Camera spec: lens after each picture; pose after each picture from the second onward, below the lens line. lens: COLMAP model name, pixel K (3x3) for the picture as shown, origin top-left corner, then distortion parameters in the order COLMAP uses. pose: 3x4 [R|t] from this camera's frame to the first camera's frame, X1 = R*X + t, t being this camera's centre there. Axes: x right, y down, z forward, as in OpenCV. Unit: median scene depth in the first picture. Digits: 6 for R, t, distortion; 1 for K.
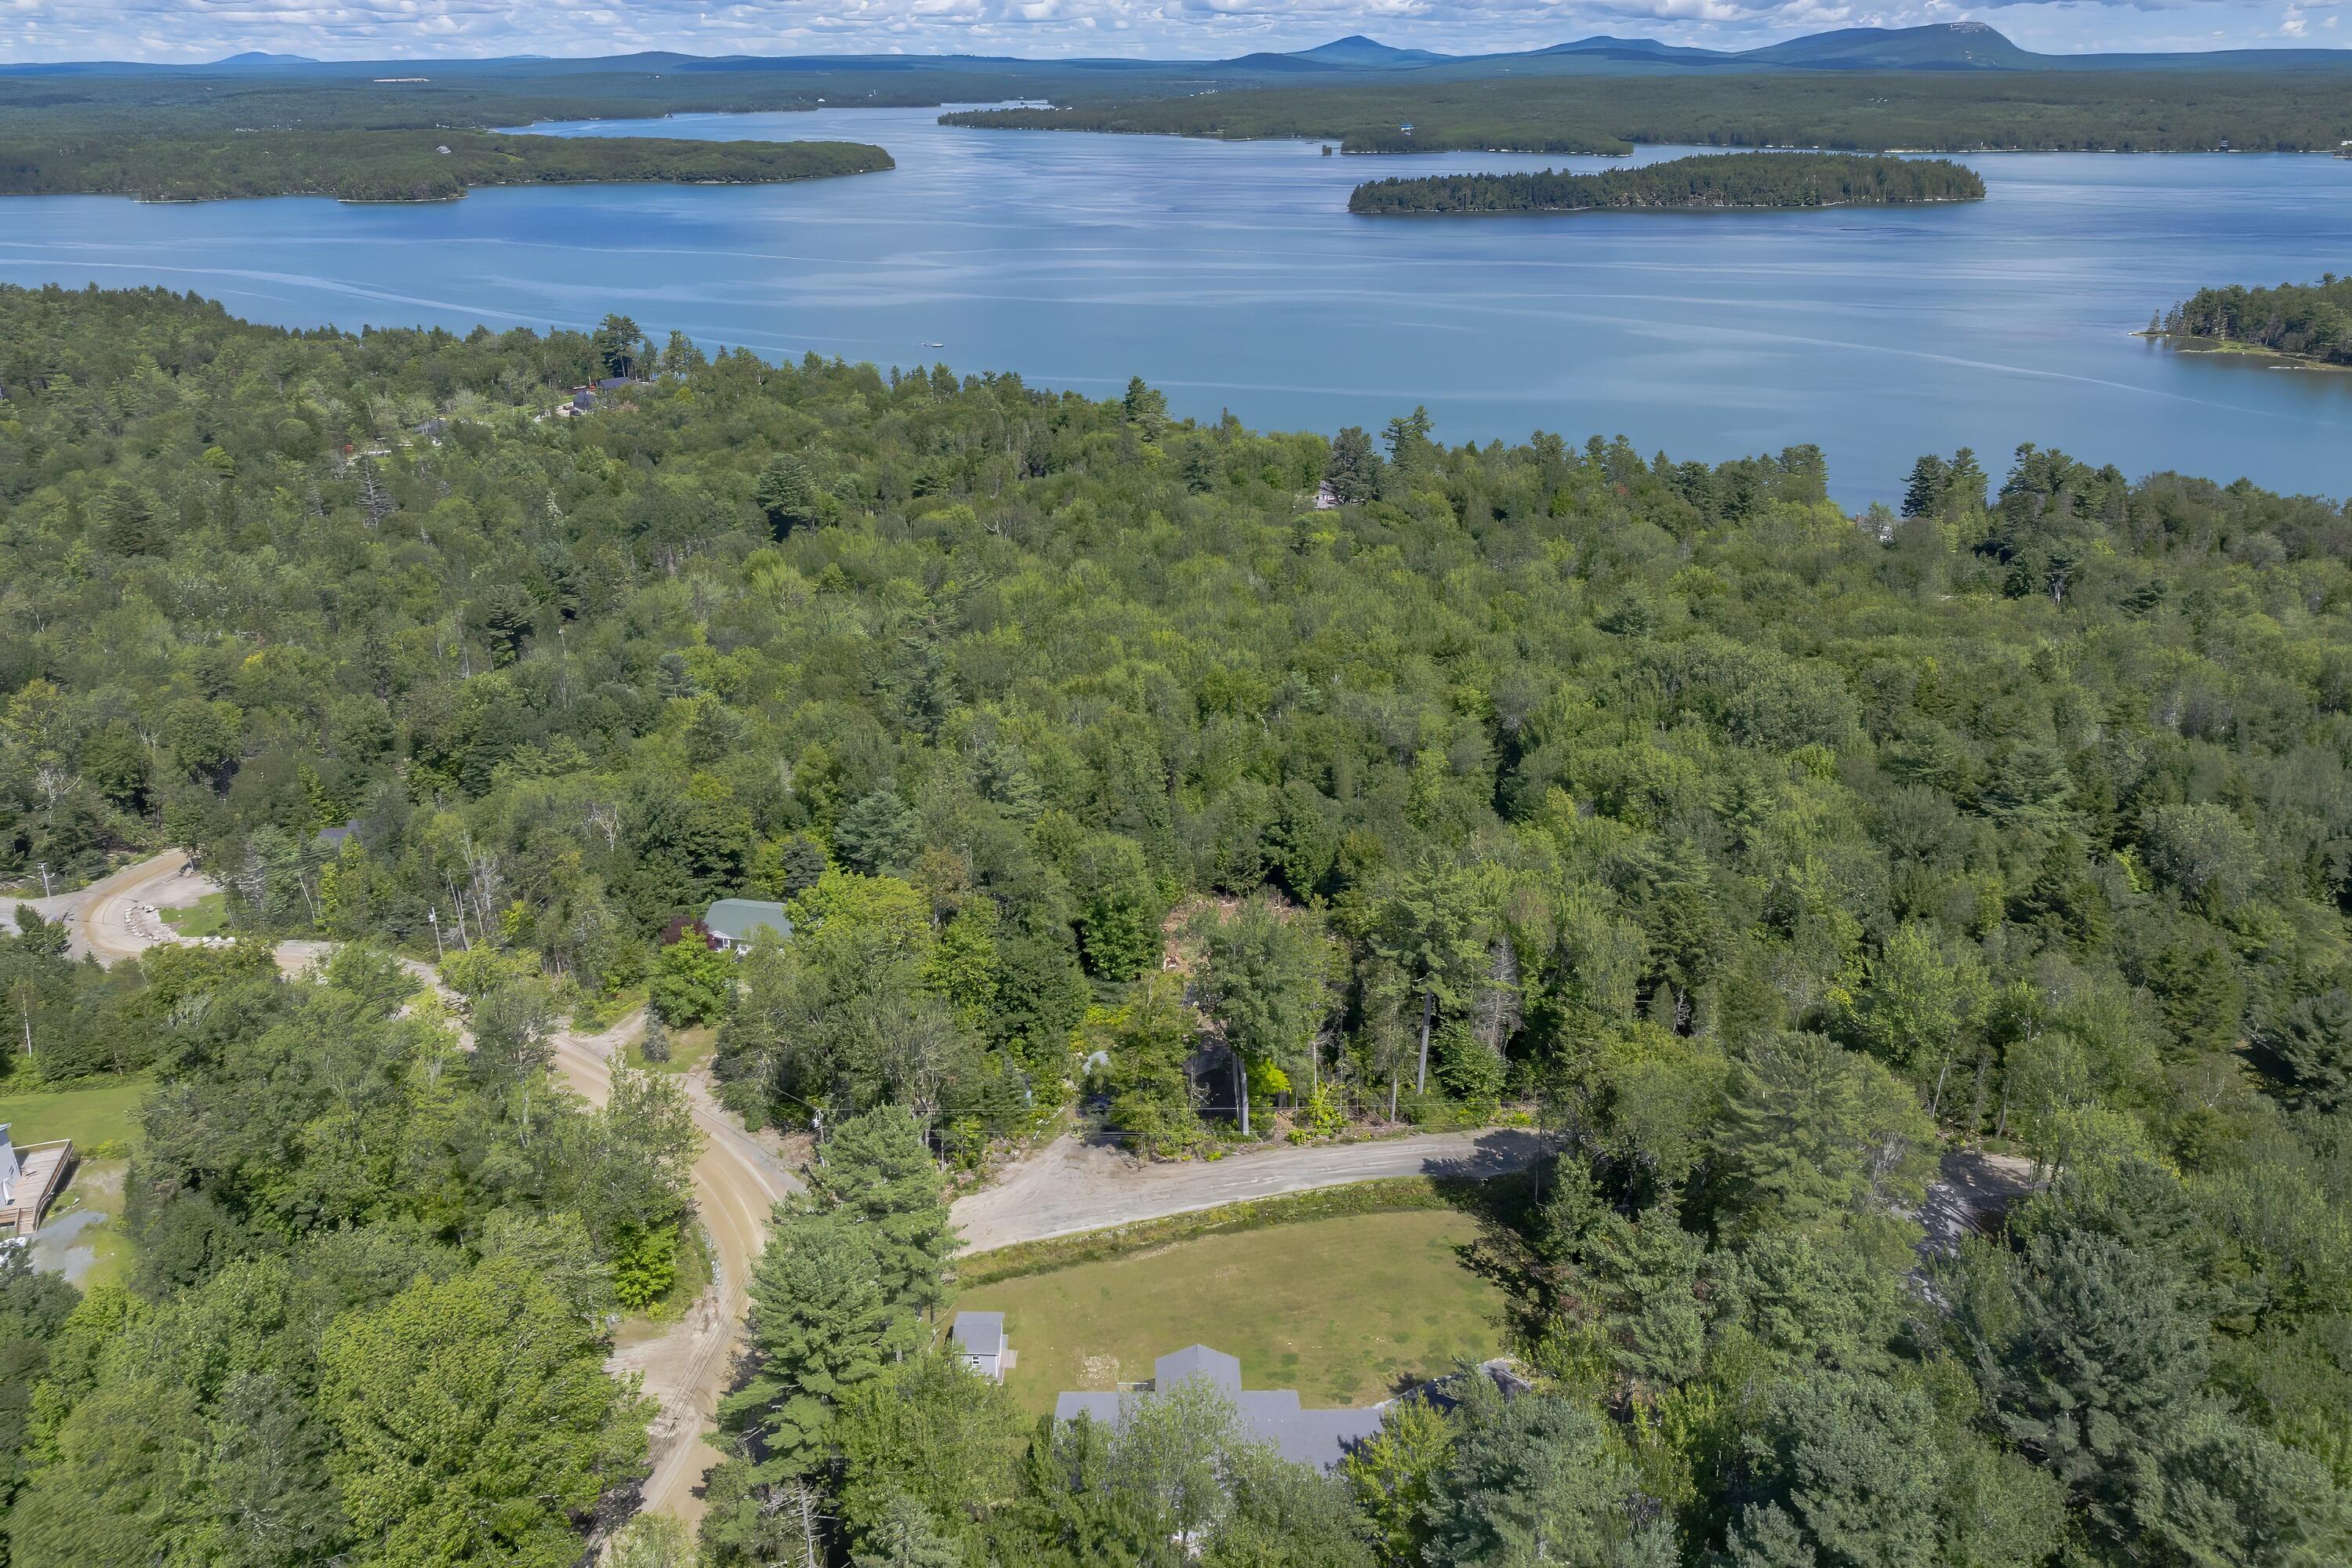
lens RADIAL K [[1620.3, 0, 1180.5], [0, 1620.3, 718.8], [0, 0, 1]] dist [-0.013173, 0.003159]
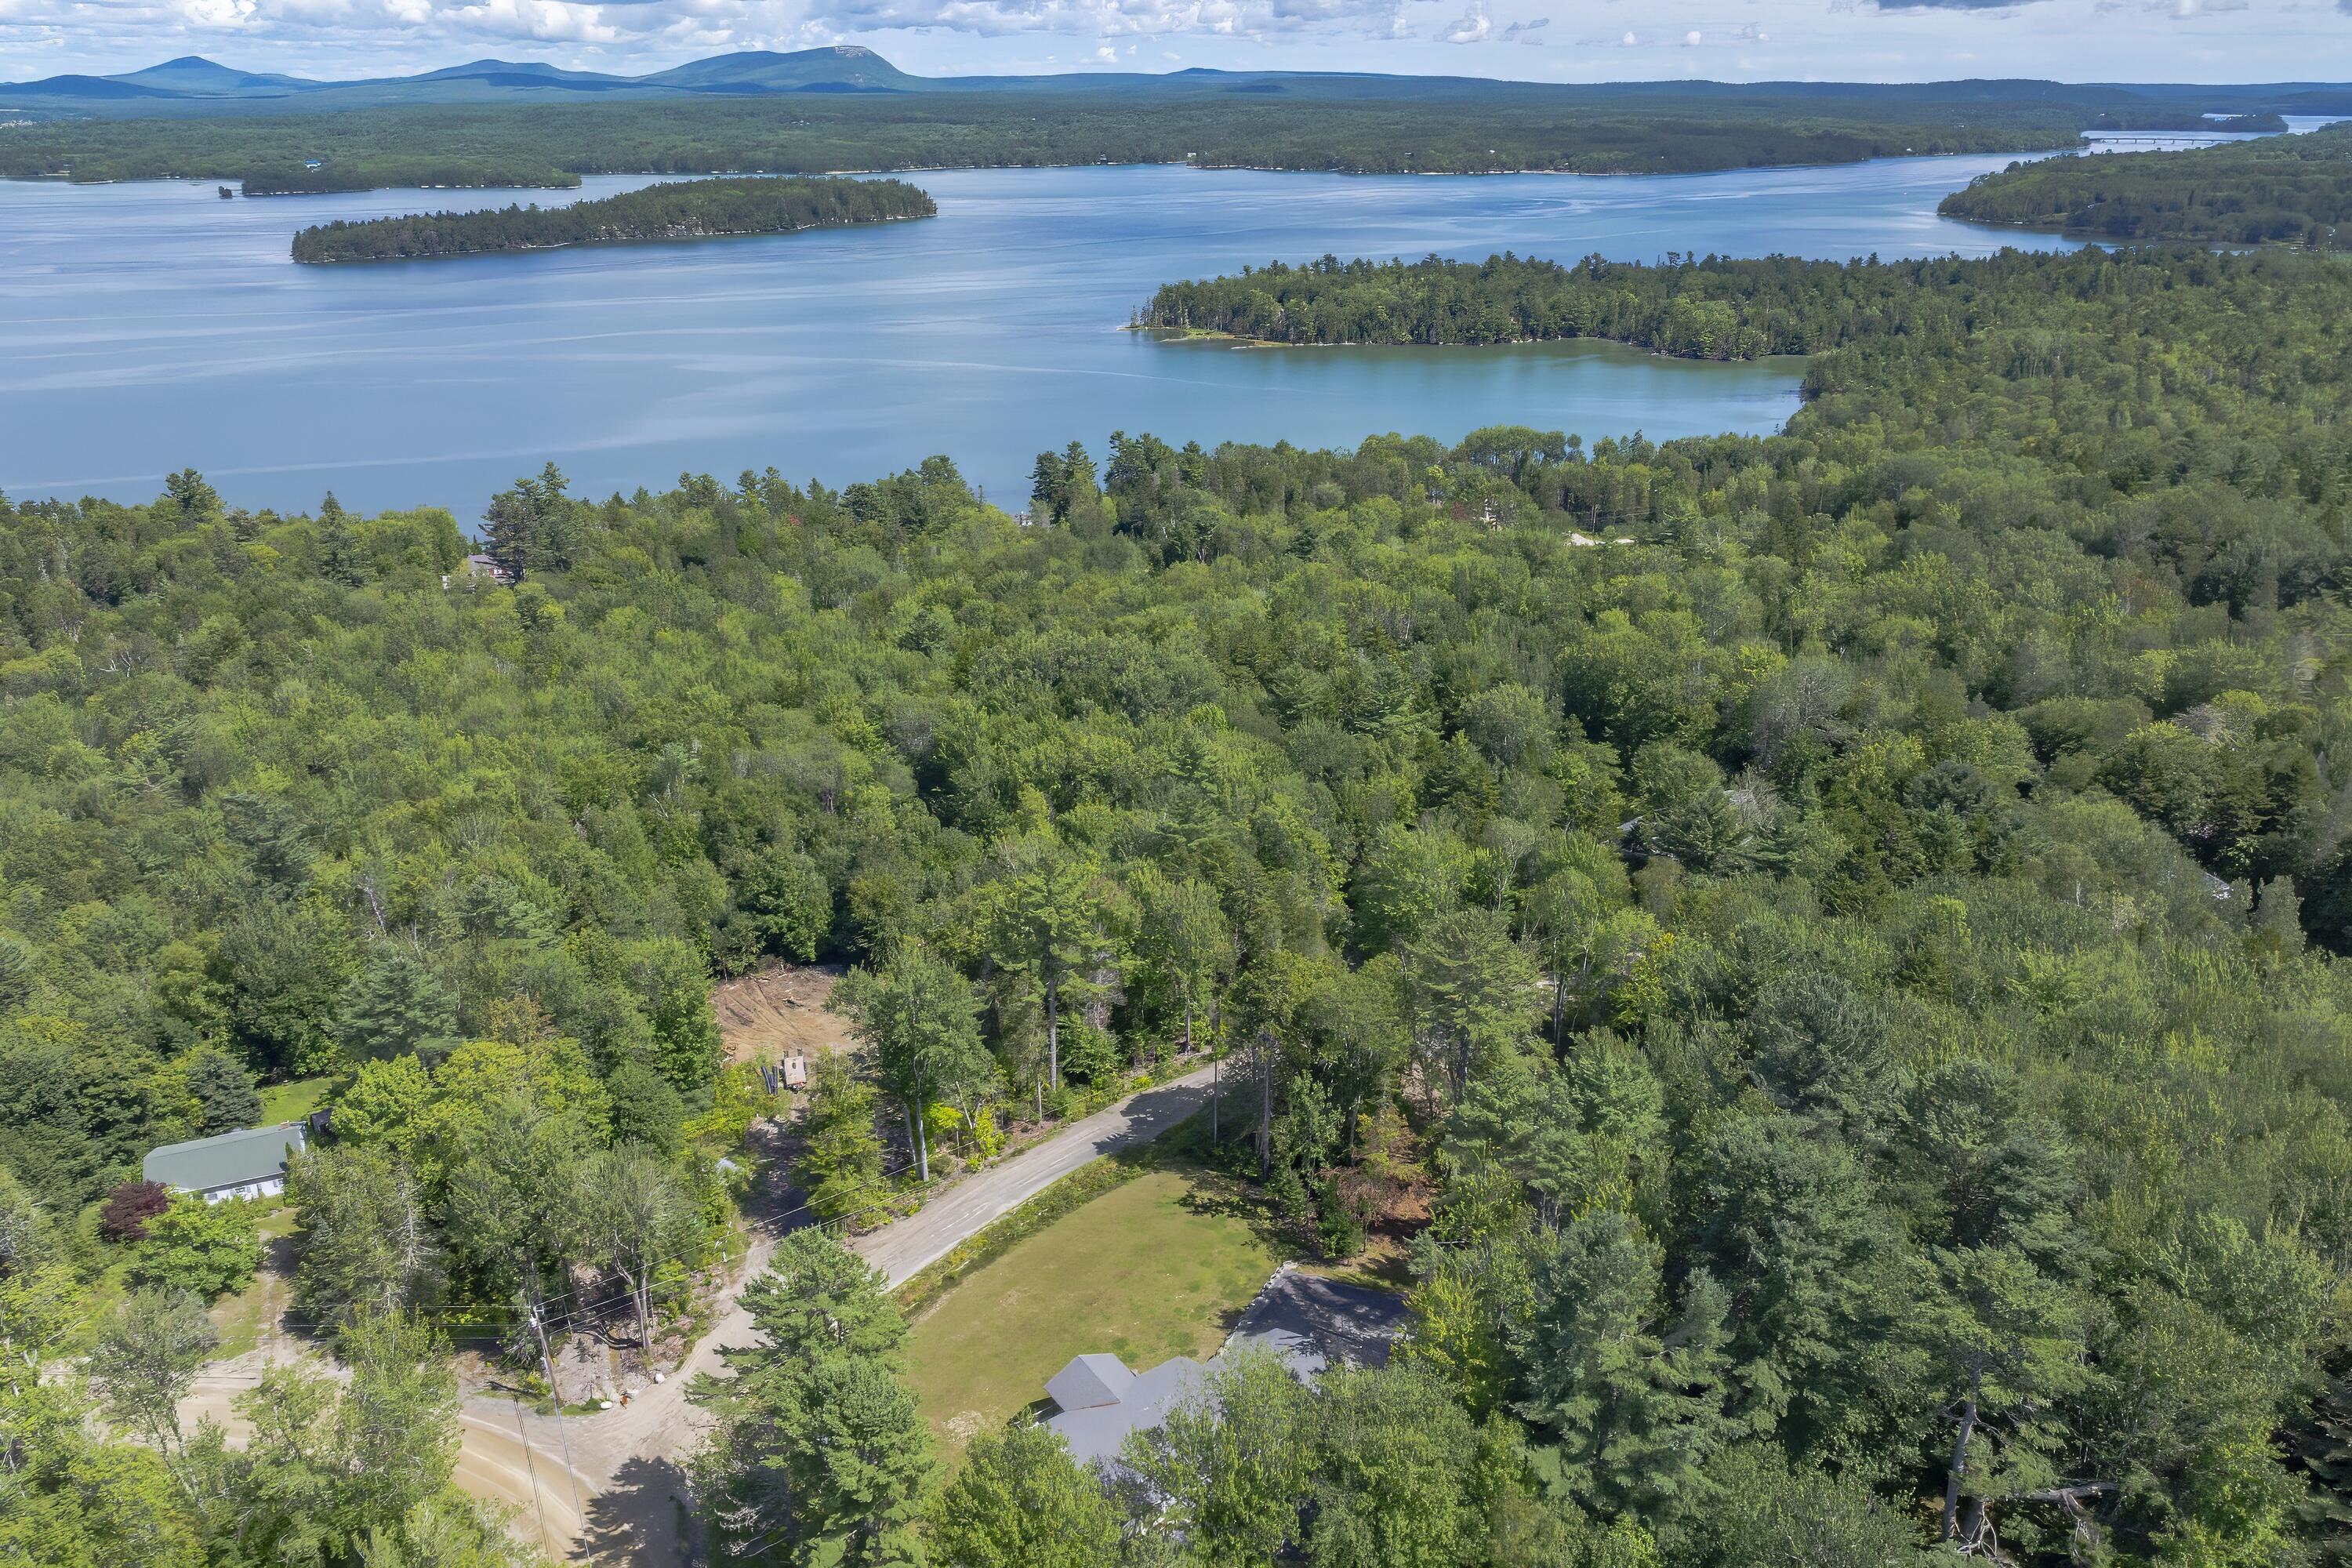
lens RADIAL K [[1640.8, 0, 1178.9], [0, 1640.8, 828.3], [0, 0, 1]] dist [-0.025769, 0.021465]
pose [[0.827212, -0.230663, 0.512362, -0.076703], [0.209740, 0.972704, 0.099280, -0.005807], [-0.521276, 0.025337, 0.853012, 0.012734]]
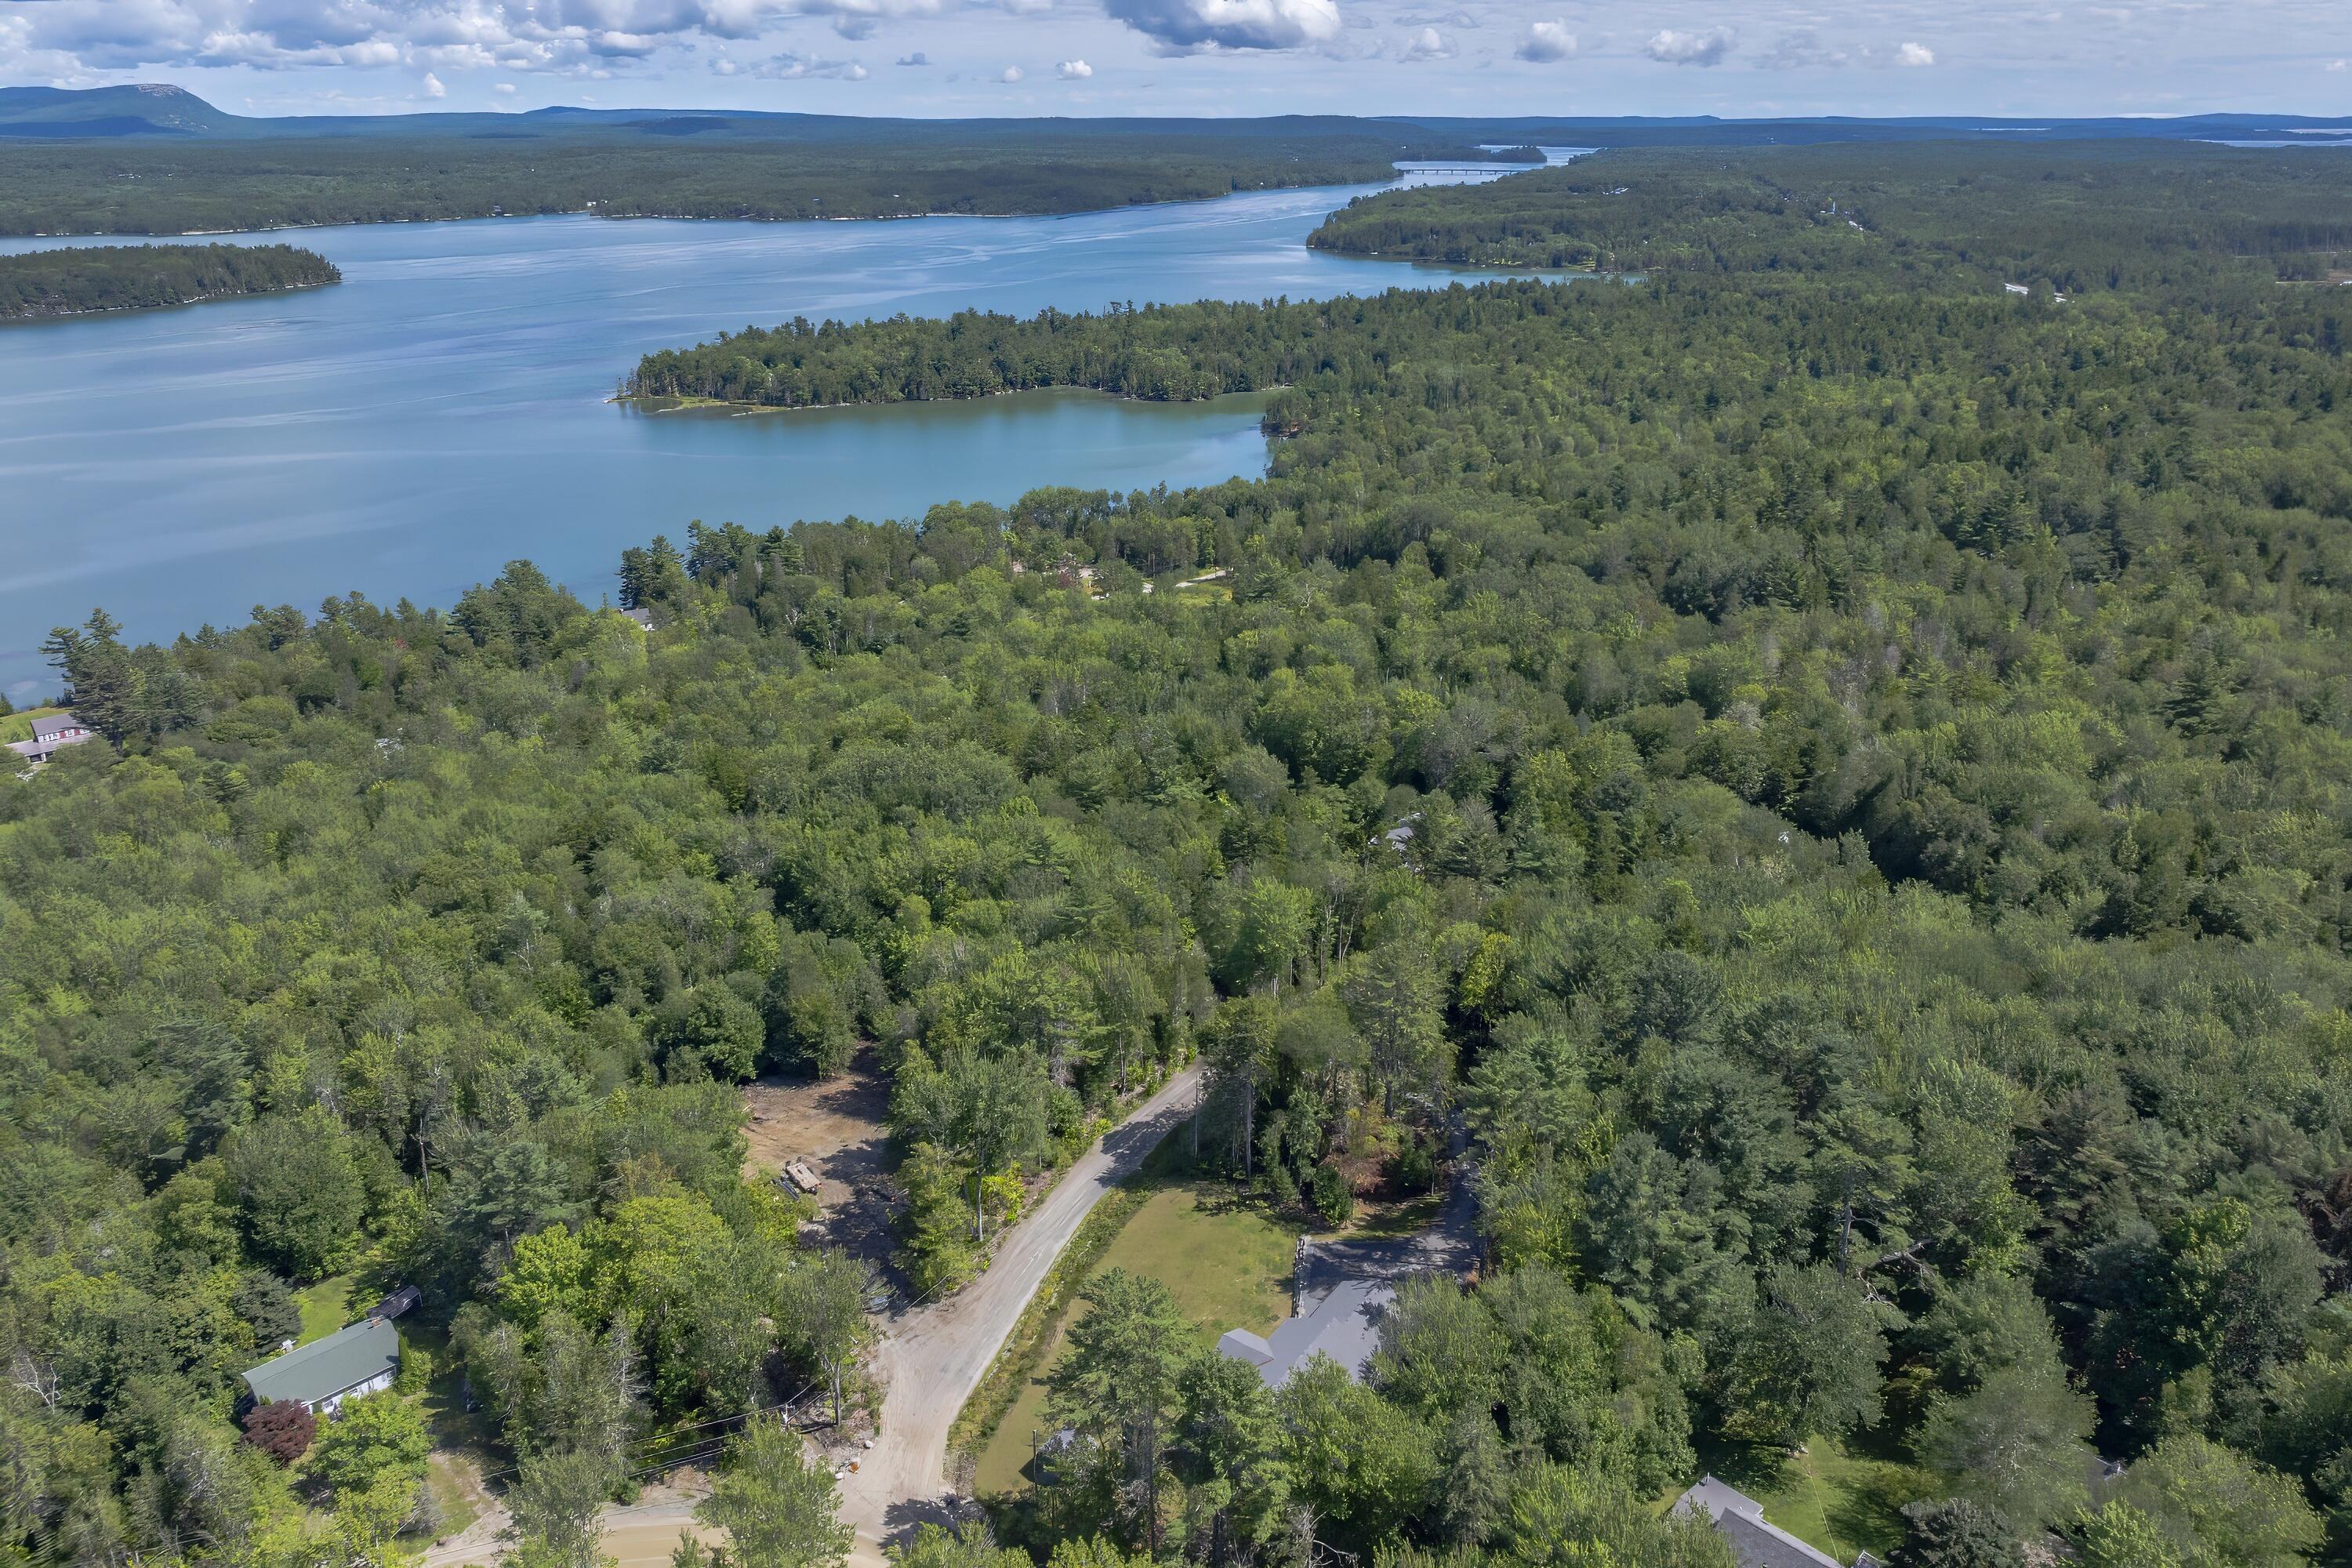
lens RADIAL K [[1620.3, 0, 1180.5], [0, 1620.3, 718.8], [0, 0, 1]] dist [-0.013173, 0.003159]
pose [[0.585992, -0.277481, 0.761327, -0.173878], [0.306002, 0.945751, 0.109169, -0.049656], [-0.750318, 0.168996, 0.639112, 0.014700]]
